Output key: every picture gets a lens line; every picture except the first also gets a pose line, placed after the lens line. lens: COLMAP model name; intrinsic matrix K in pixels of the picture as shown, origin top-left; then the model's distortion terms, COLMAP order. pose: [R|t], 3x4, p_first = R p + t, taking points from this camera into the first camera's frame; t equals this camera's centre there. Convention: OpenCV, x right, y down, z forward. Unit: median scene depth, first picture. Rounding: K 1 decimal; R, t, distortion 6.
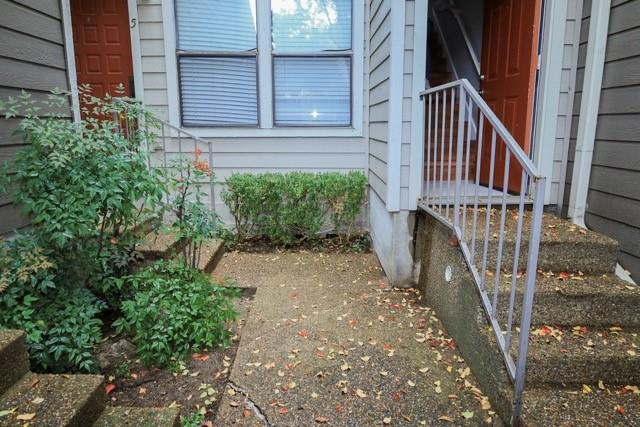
lens RADIAL K [[439.5, 0, 320.0], [0, 439.5, 213.5], [0, 0, 1]] dist [-0.006834, 0.002379]
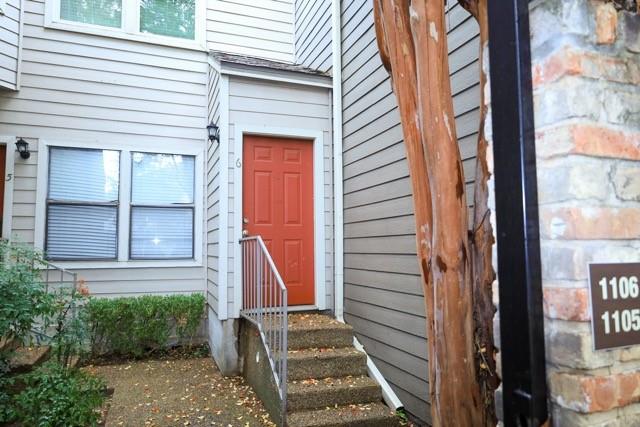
lens RADIAL K [[439.5, 0, 320.0], [0, 439.5, 213.5], [0, 0, 1]] dist [-0.006834, 0.002379]
pose [[0.941502, 0.023910, 0.336157, -0.019847], [0.069961, 0.961882, -0.264363, 0.051567], [-0.329664, 0.272417, 0.903942, -0.398882]]
